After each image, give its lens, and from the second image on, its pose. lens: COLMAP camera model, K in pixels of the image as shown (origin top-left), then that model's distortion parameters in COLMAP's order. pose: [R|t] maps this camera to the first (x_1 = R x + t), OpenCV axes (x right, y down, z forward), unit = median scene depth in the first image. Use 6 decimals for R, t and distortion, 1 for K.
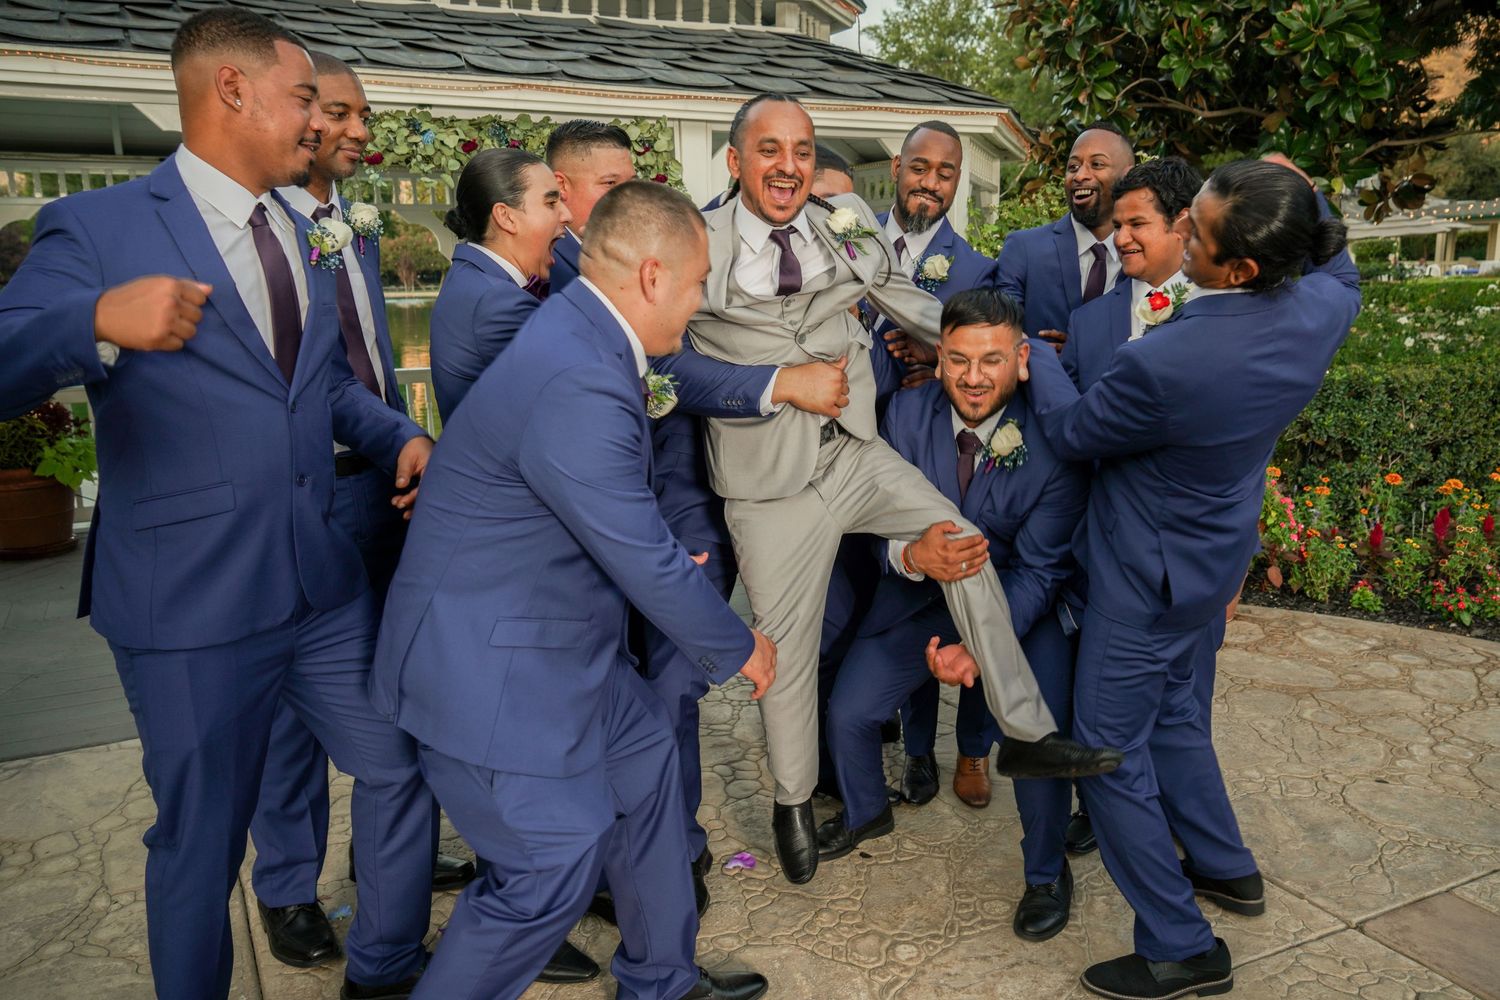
lens RADIAL K [[1136.1, 0, 765.8], [0, 1136.1, 489.2], [0, 0, 1]] dist [0.021665, 0.000142]
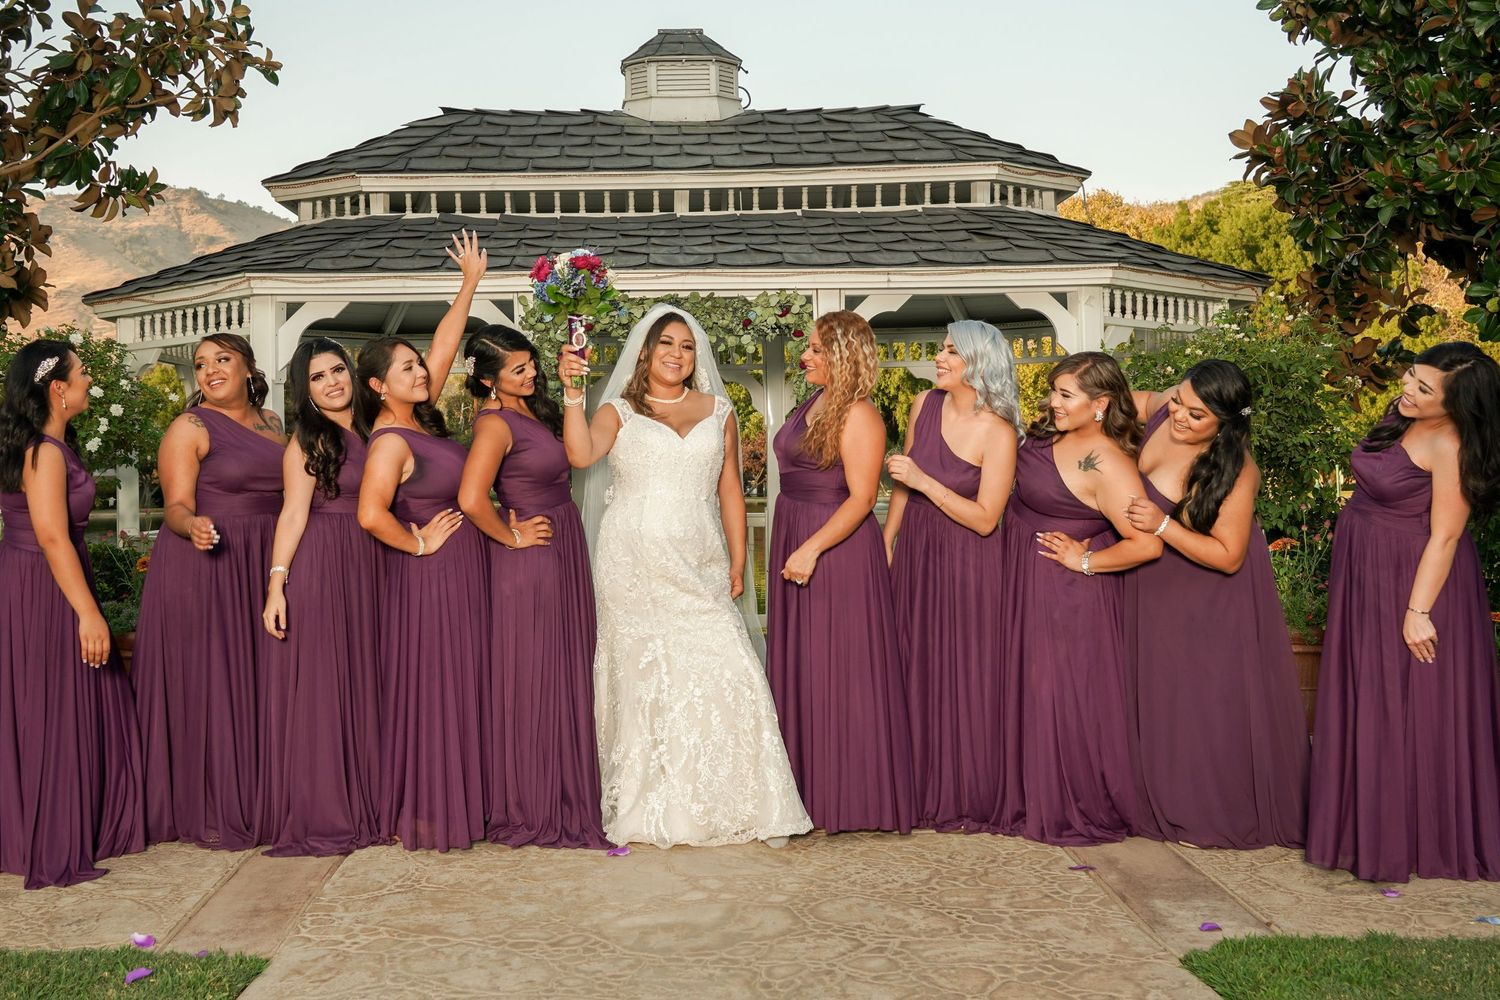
lens RADIAL K [[1679.3, 0, 699.7], [0, 1679.3, 406.5], [0, 0, 1]] dist [0.005208, 0.000000]
pose [[0.889252, -0.017103, -0.457098, 0.722426], [-0.087217, 0.974628, -0.206141, 0.223927], [0.449026, 0.223178, 0.865198, -0.724053]]
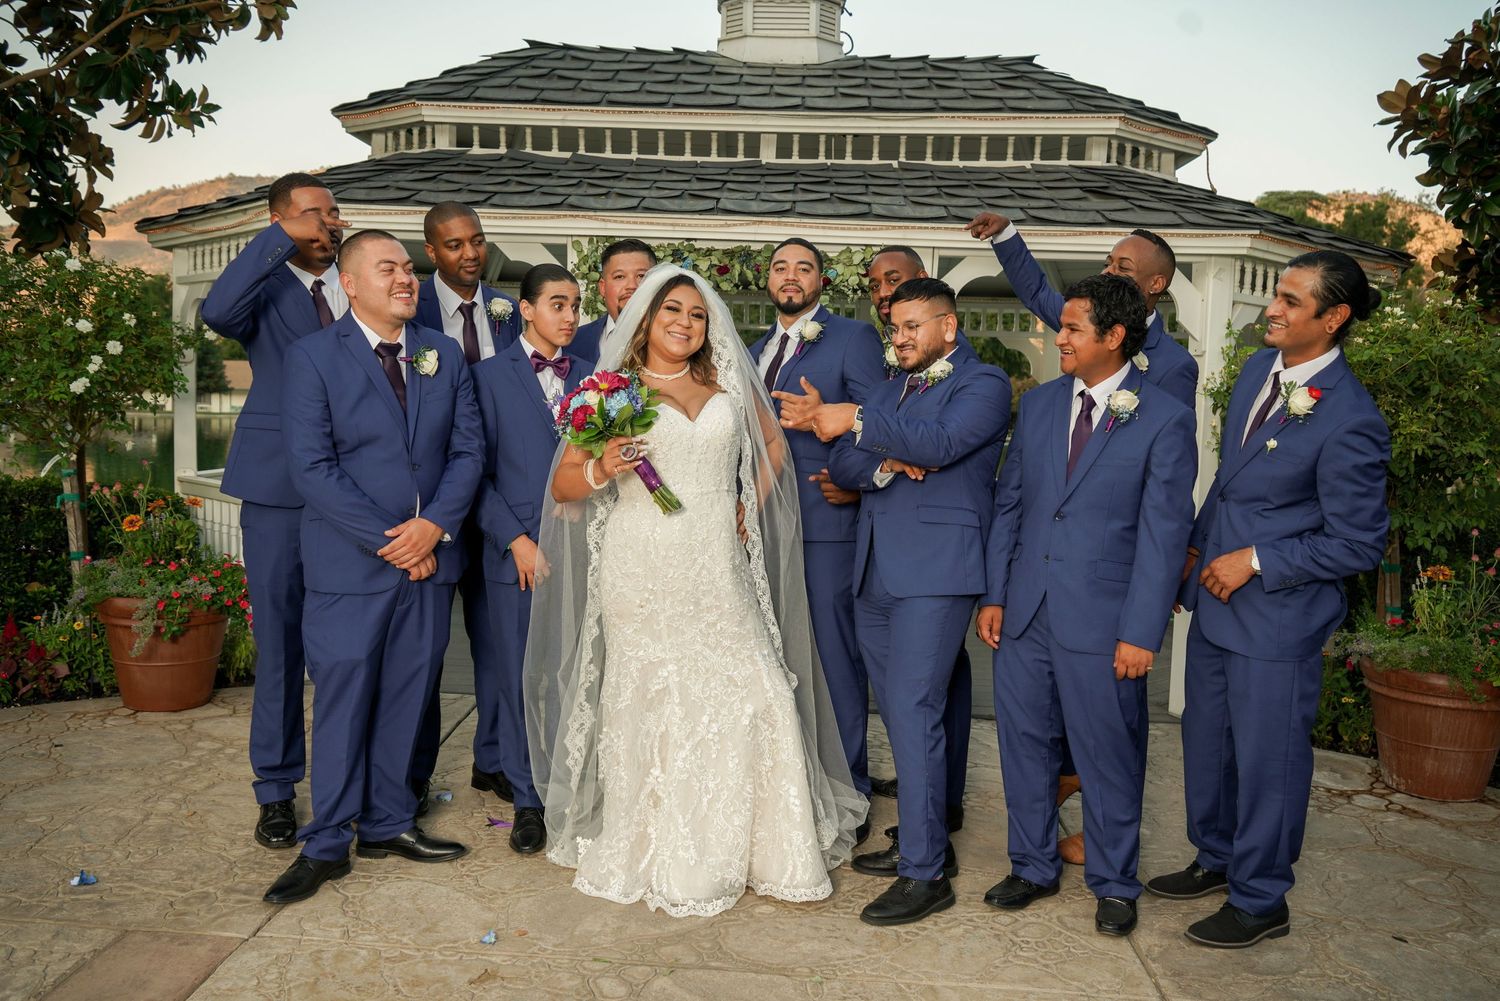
lens RADIAL K [[1282.3, 0, 753.8], [0, 1282.3, 494.2], [0, 0, 1]] dist [0.005467, 0.021064]
pose [[0.861233, 0.080125, -0.501855, 0.490481], [-0.144852, 0.985234, -0.091281, 0.064027], [0.487130, 0.151309, 0.860122, -0.153405]]
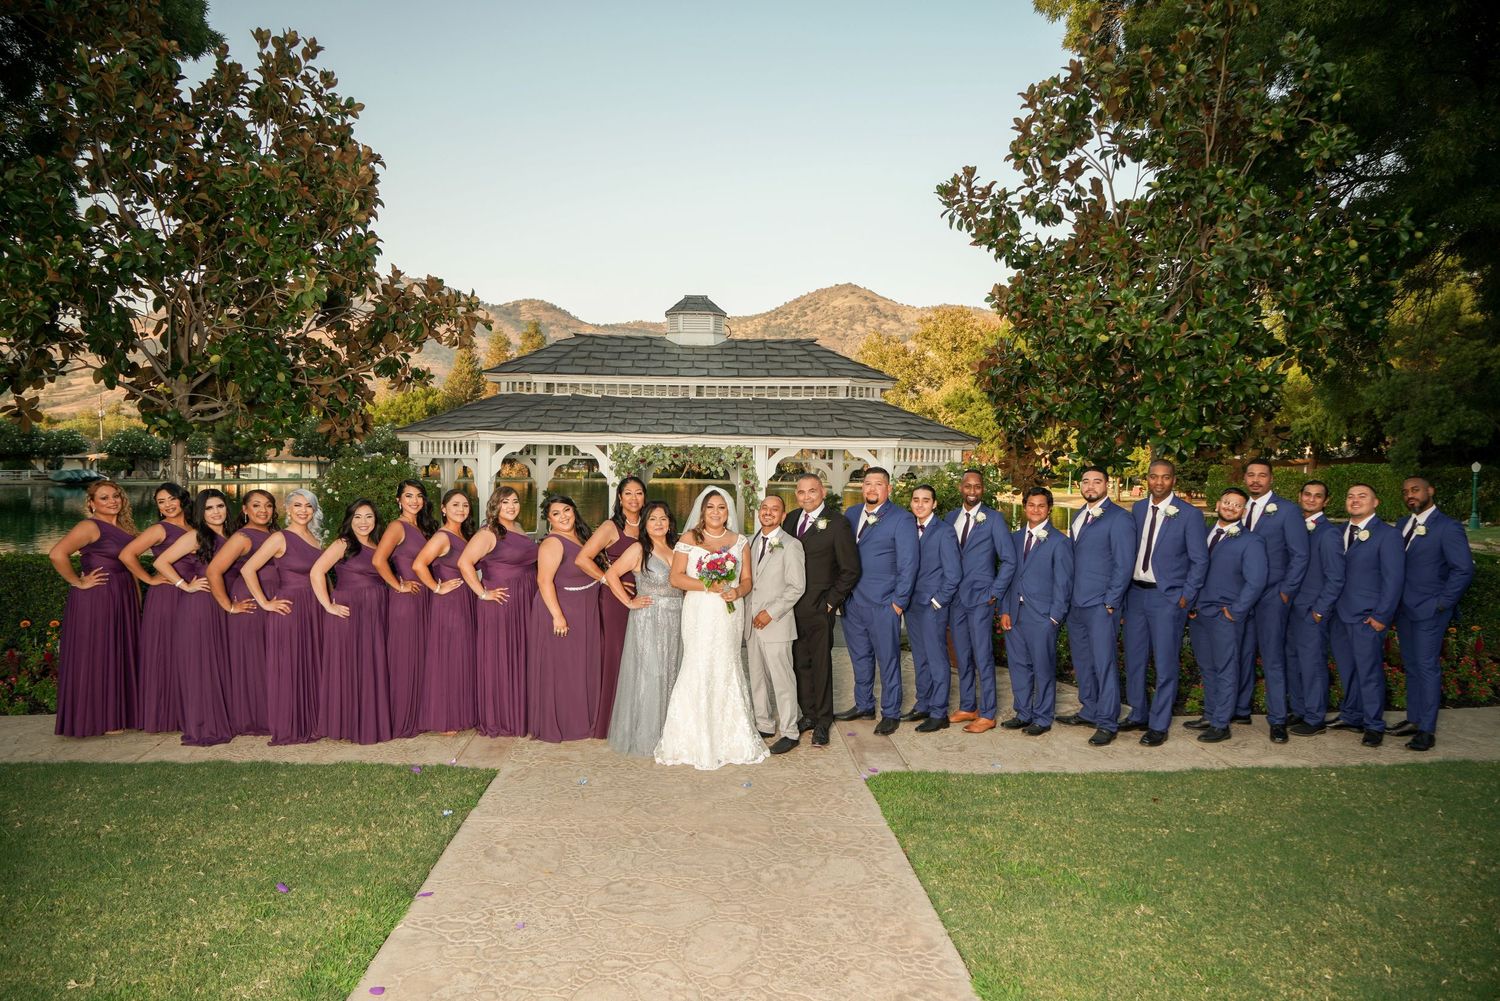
lens RADIAL K [[1006.6, 0, 745.7], [0, 1006.6, 500.5], [0, 0, 1]] dist [-0.000469, -0.000235]
pose [[0.899502, 0.048807, -0.434183, 0.996828], [-0.114713, 0.985260, -0.126899, 0.109847], [0.421589, 0.163952, 0.891842, -1.156950]]
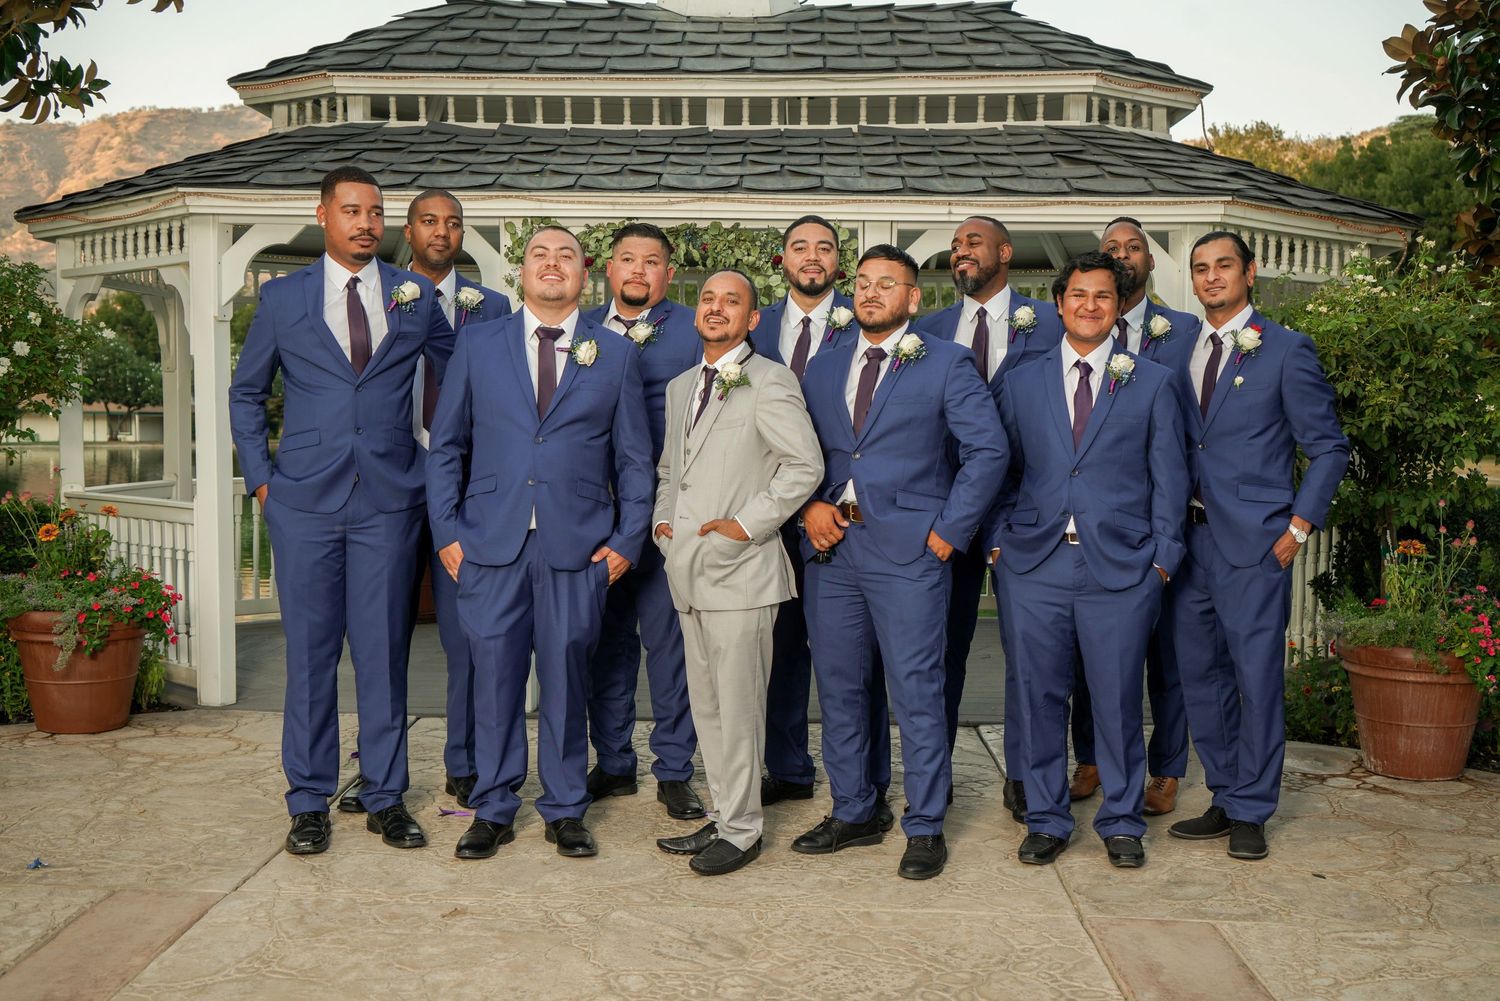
lens RADIAL K [[1747.3, 0, 747.2], [0, 1747.3, 503.9], [0, 0, 1]] dist [0.002800, 0.000000]
pose [[0.867827, 0.049060, -0.494438, 0.700393], [-0.119821, 0.986409, -0.112431, 0.144158], [0.482202, 0.156815, 0.861911, -0.453559]]
